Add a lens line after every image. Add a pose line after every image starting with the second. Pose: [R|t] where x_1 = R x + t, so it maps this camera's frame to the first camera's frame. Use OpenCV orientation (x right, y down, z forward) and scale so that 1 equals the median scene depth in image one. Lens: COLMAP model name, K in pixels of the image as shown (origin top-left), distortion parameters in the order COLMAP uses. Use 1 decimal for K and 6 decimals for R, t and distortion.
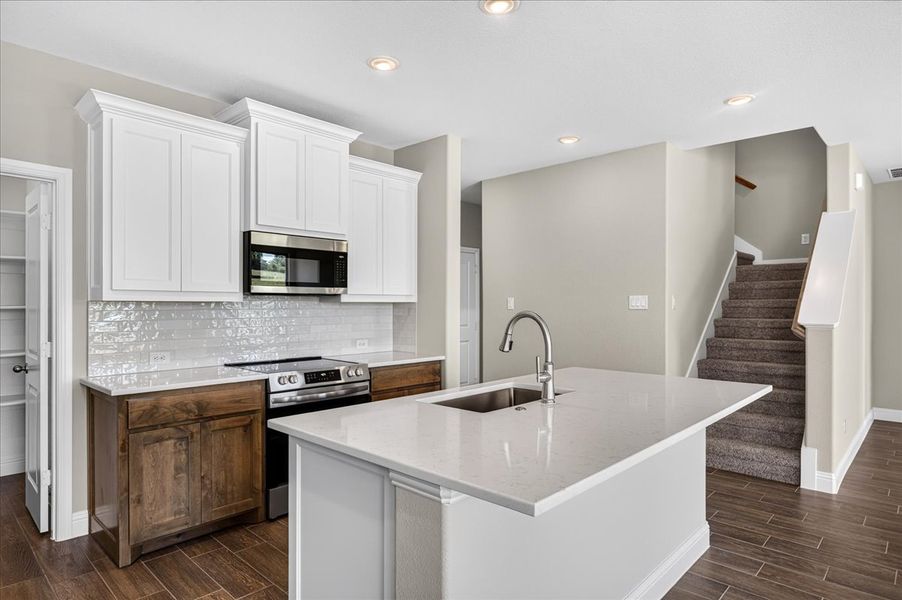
lens RADIAL K [[520.2, 0, 450.3], [0, 520.2, 305.4], [0, 0, 1]] dist [-0.006516, 0.007966]
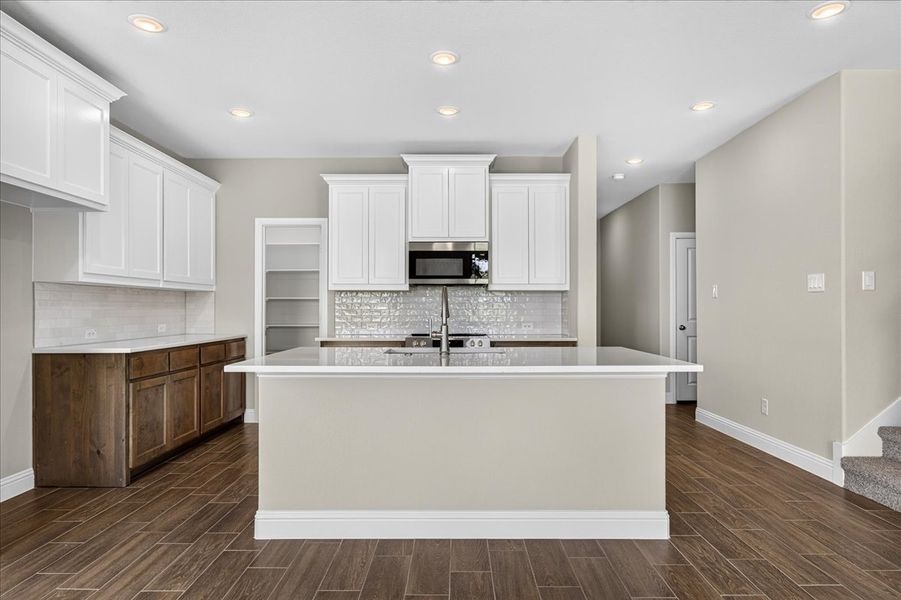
lens RADIAL K [[519.6, 0, 448.6], [0, 519.6, 305.9], [0, 0, 1]] dist [-0.006516, 0.007966]
pose [[0.679529, -0.004851, -0.733633, 0.741573], [-0.000182, 0.999977, -0.006781, 0.045346], [0.733649, 0.004741, 0.679512, 0.070610]]
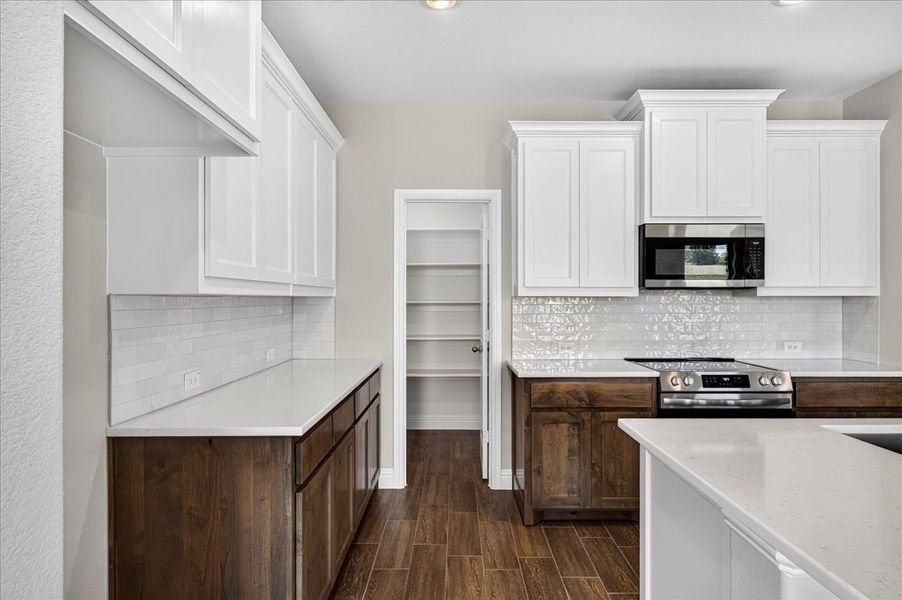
lens RADIAL K [[520.2, 0, 452.8], [0, 520.2, 298.6], [0, 0, 1]] dist [-0.006516, 0.007966]
pose [[0.682743, -0.002883, -0.730653, 0.079938], [0.001019, 0.999995, -0.002994, -0.000588], [0.730658, 0.001300, 0.682742, 0.062841]]
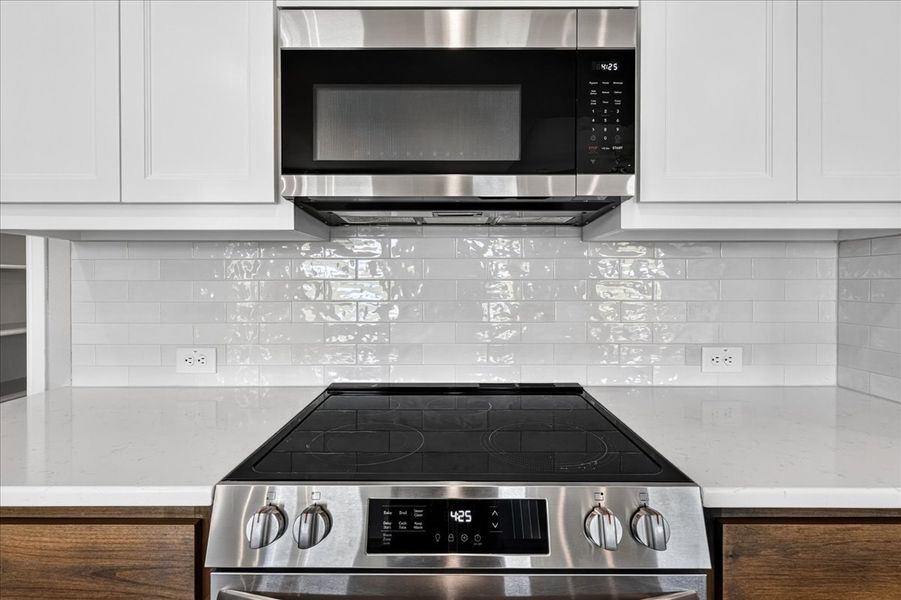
lens RADIAL K [[427.4, 0, 451.8], [0, 427.4, 284.1], [0, 0, 1]] dist [0.001343, -0.001355]
pose [[0.681519, 0.004366, -0.731787, -0.105054], [0.000818, 0.999977, 0.006727, 0.027060], [0.731800, -0.005183, 0.681500, 0.849321]]
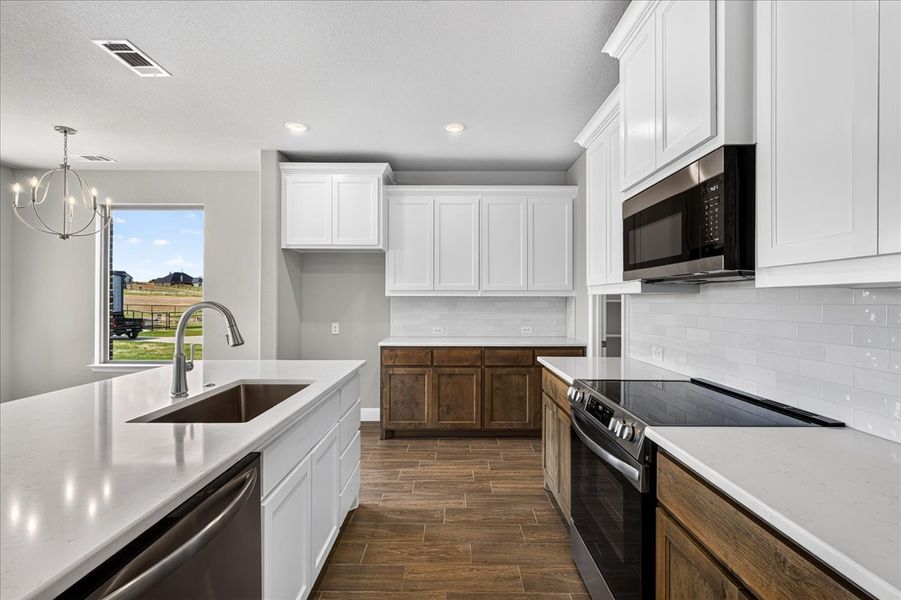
lens RADIAL K [[402.9, 0, 450.5], [0, 402.9, 298.7], [0, 0, 1]] dist [0.014036, -0.000715]
pose [[-0.732000, -0.003917, -0.681294, 0.215756], [-0.002406, 0.999992, -0.003164, 0.004000], [0.681301, -0.000677, -0.732003, 1.208358]]
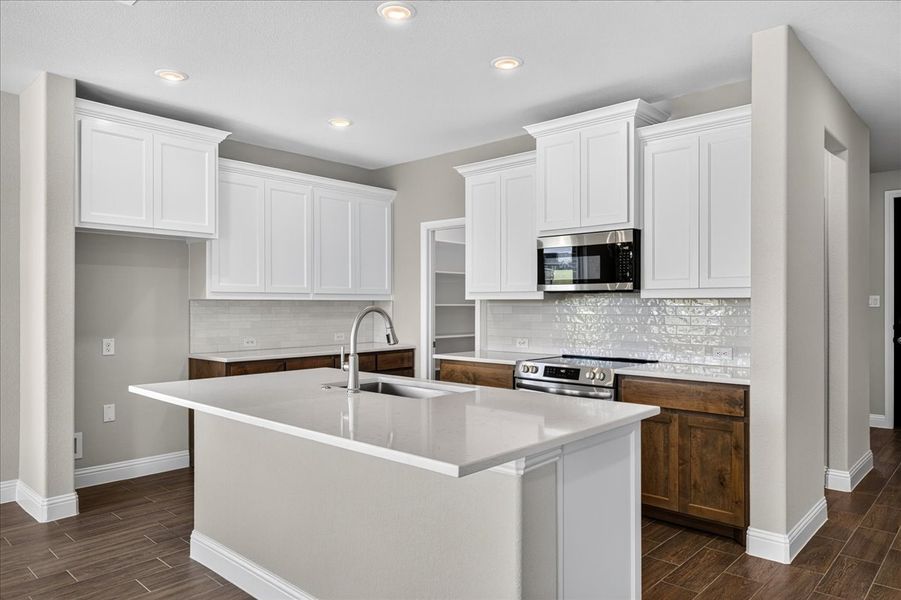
lens RADIAL K [[591.9, 0, 453.8], [0, 591.9, 304.4], [0, 0, 1]] dist [-0.000444, 0.001136]
pose [[0.009201, -0.001309, -0.999957, 0.879533], [-0.000656, 0.999999, -0.001315, 0.005704], [0.999957, 0.000668, 0.009200, 0.763042]]
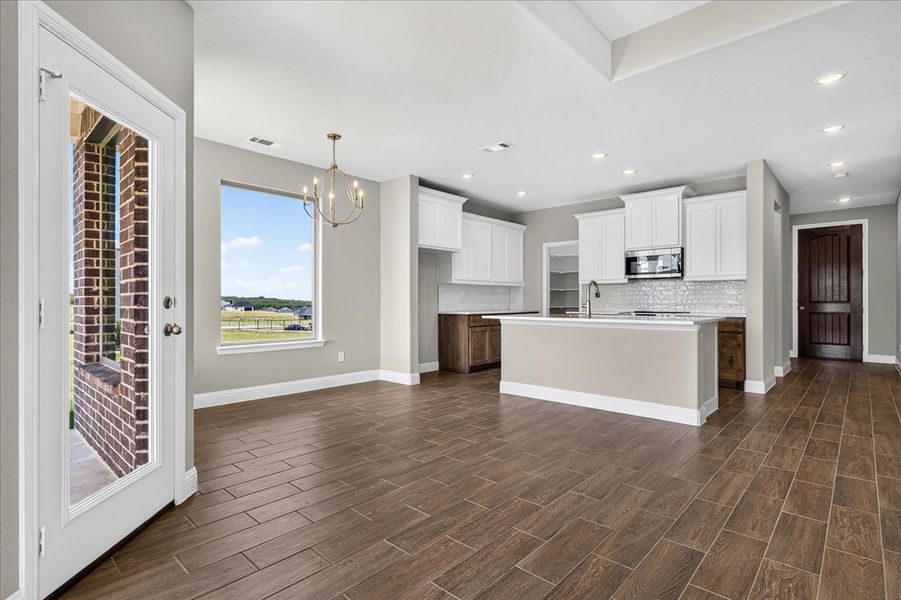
lens RADIAL K [[441.6, 0, 452.9], [0, 441.6, 298.9], [0, 0, 1]] dist [-0.003833, 0.000376]
pose [[0.012012, -0.005193, -0.999914, 1.478706], [-0.000264, 0.999986, -0.005197, 0.071893], [0.999928, 0.000326, 0.012010, 0.202496]]
